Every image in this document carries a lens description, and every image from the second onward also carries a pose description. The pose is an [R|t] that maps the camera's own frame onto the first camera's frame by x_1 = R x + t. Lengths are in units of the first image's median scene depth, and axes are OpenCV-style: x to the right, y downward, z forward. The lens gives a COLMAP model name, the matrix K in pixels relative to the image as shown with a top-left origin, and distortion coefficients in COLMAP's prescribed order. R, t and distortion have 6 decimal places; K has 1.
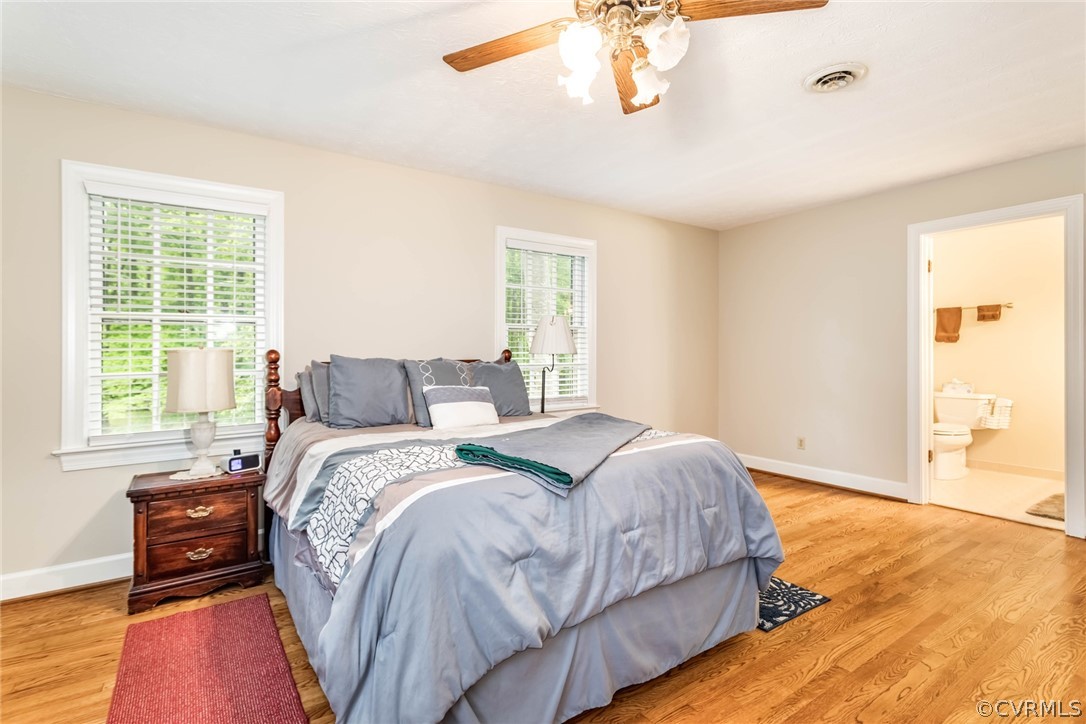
lens RADIAL K [[516.6, 0, 543.2], [0, 516.6, 358.3], [0, 0, 1]] dist [0.003824, 0.001196]
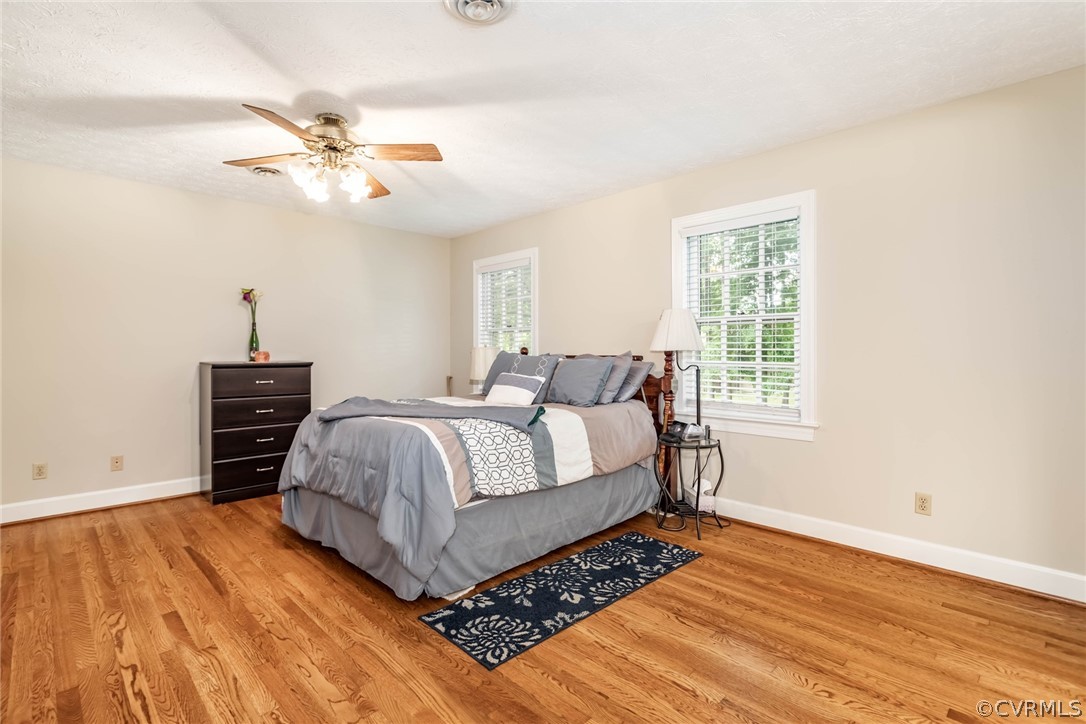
lens RADIAL K [[516.6, 0, 544.7], [0, 516.6, 356.2], [0, 0, 1]] dist [0.003824, 0.001196]
pose [[0.181659, 0.021384, -0.983129, 1.304042], [-0.009472, 0.999755, 0.019995, -0.021043], [0.983316, 0.005680, 0.181818, 0.922857]]
